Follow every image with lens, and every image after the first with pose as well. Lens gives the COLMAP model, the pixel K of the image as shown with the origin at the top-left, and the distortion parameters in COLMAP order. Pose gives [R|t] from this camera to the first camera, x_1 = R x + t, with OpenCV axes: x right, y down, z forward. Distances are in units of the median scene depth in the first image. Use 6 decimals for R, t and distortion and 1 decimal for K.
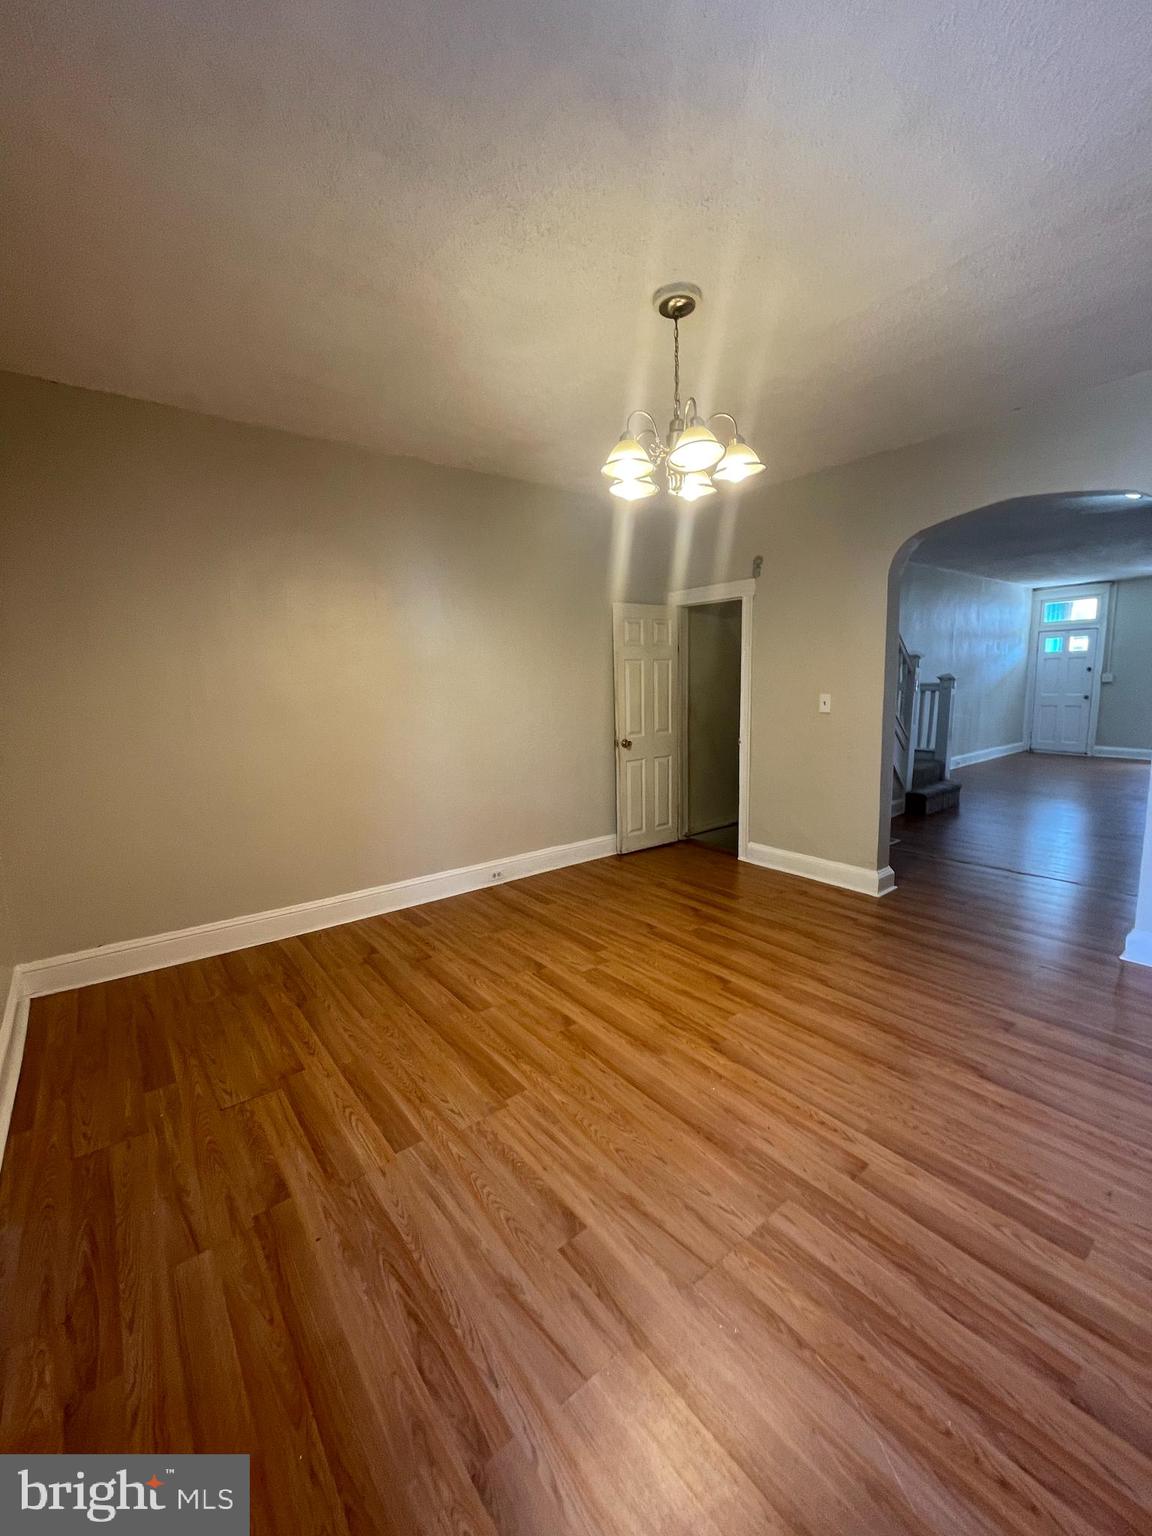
lens RADIAL K [[618.3, 0, 570.0], [0, 618.3, 764.8], [0, 0, 1]] dist [-0.003883, -0.000428]
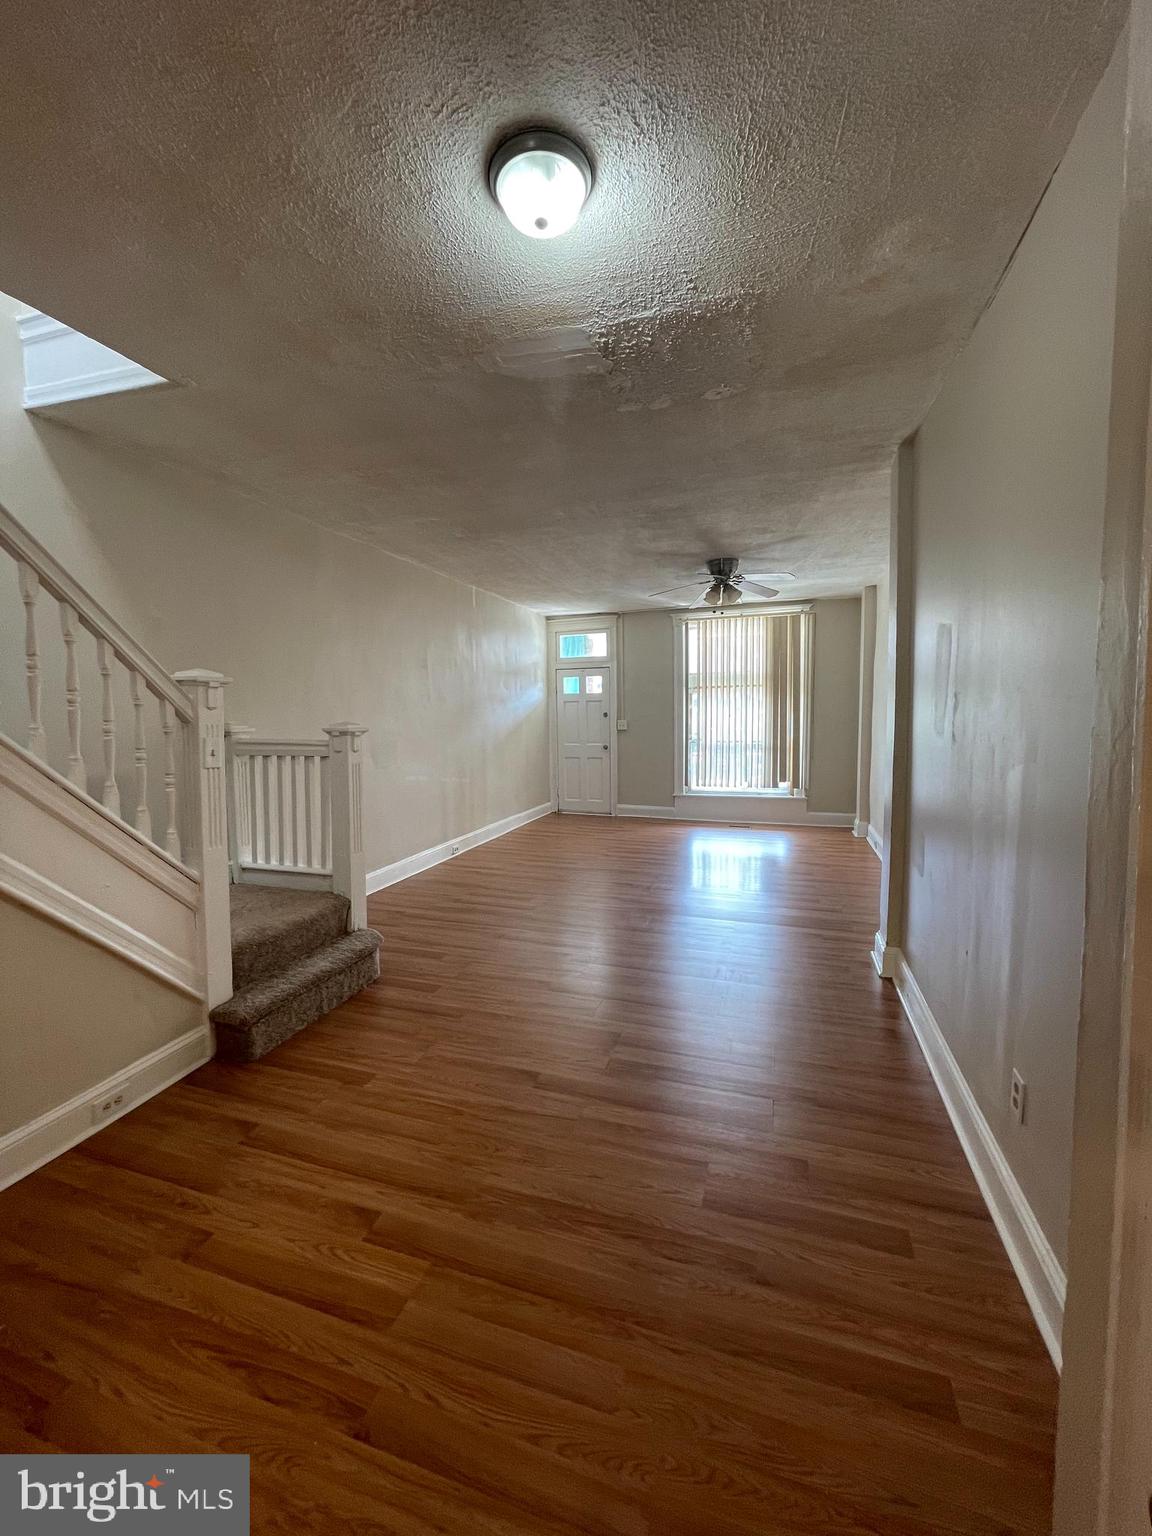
lens RADIAL K [[618.3, 0, 581.0], [0, 618.3, 765.3], [0, 0, 1]] dist [-0.003883, -0.000428]
pose [[0.823593, -0.035801, 0.566051, 0.305290], [0.071586, 0.996586, -0.041125, -0.049114], [-0.562646, 0.074392, 0.823344, 0.299204]]
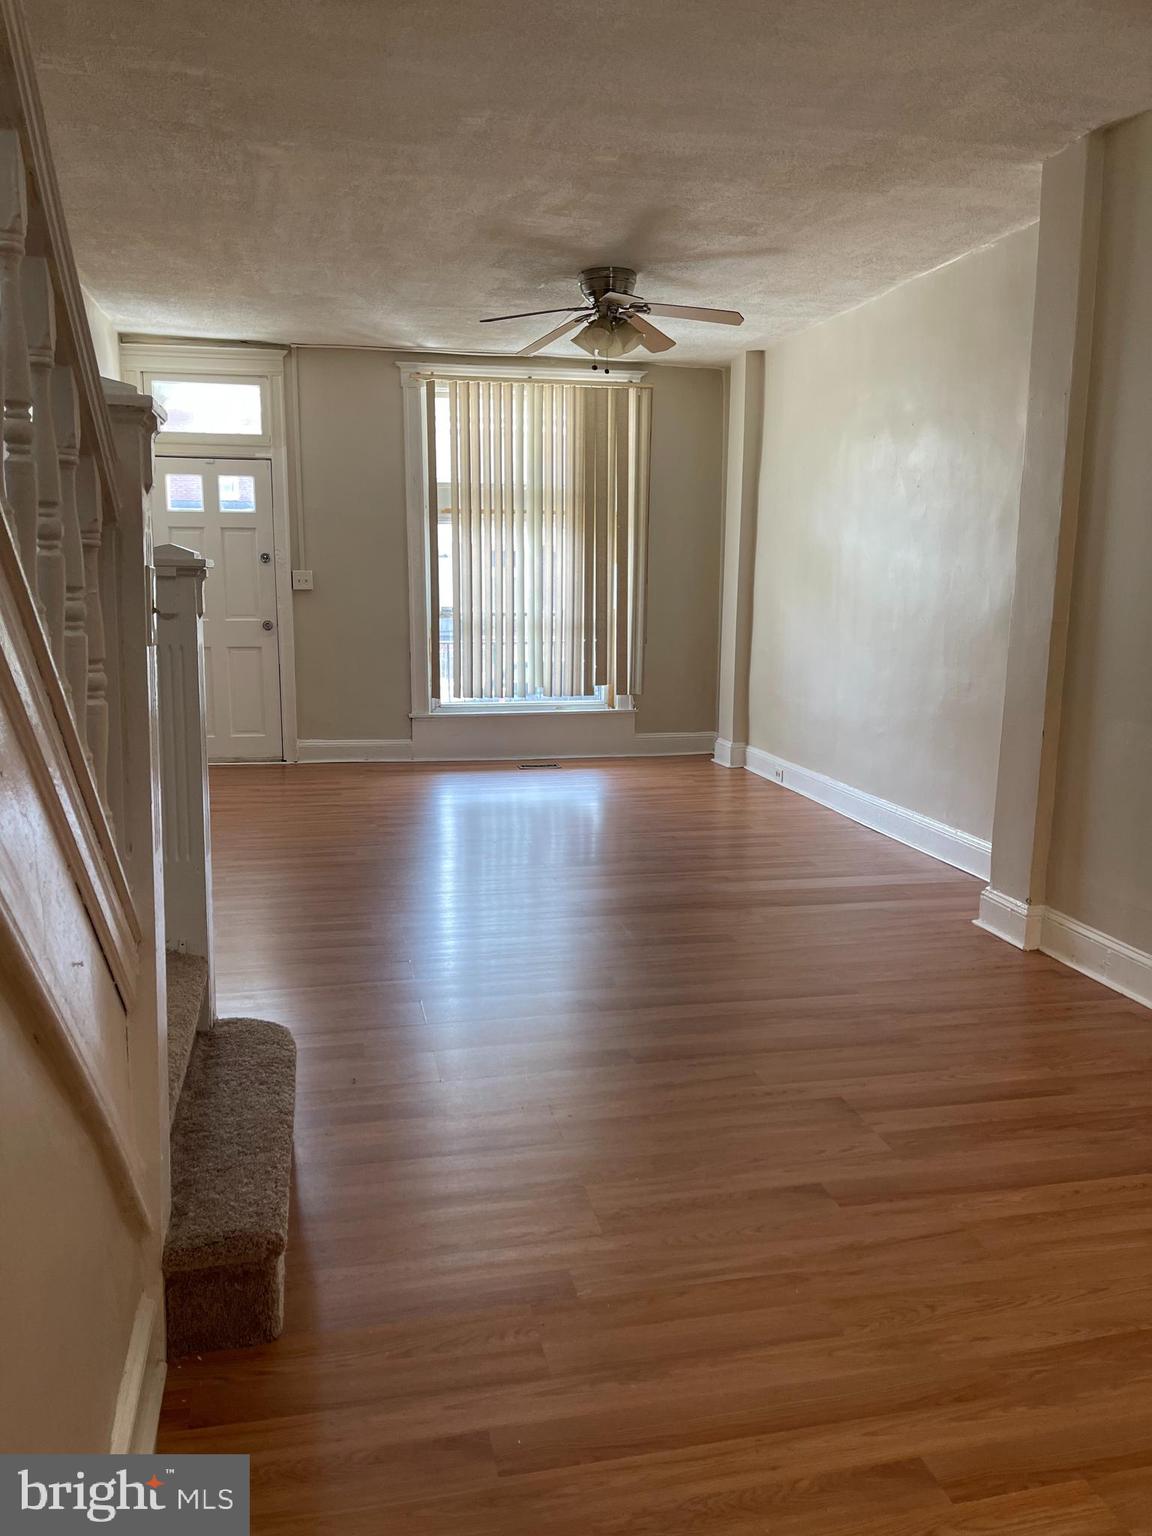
lens RADIAL K [[1161.9, 0, 580.5], [0, 1161.9, 768.8], [0, 0, 1]] dist [0.055126, -0.058373]
pose [[0.404622, -0.125878, 0.905779, 0.183695], [0.105758, 0.990276, 0.090378, -0.058252], [-0.908348, 0.059224, 0.414000, 0.452850]]
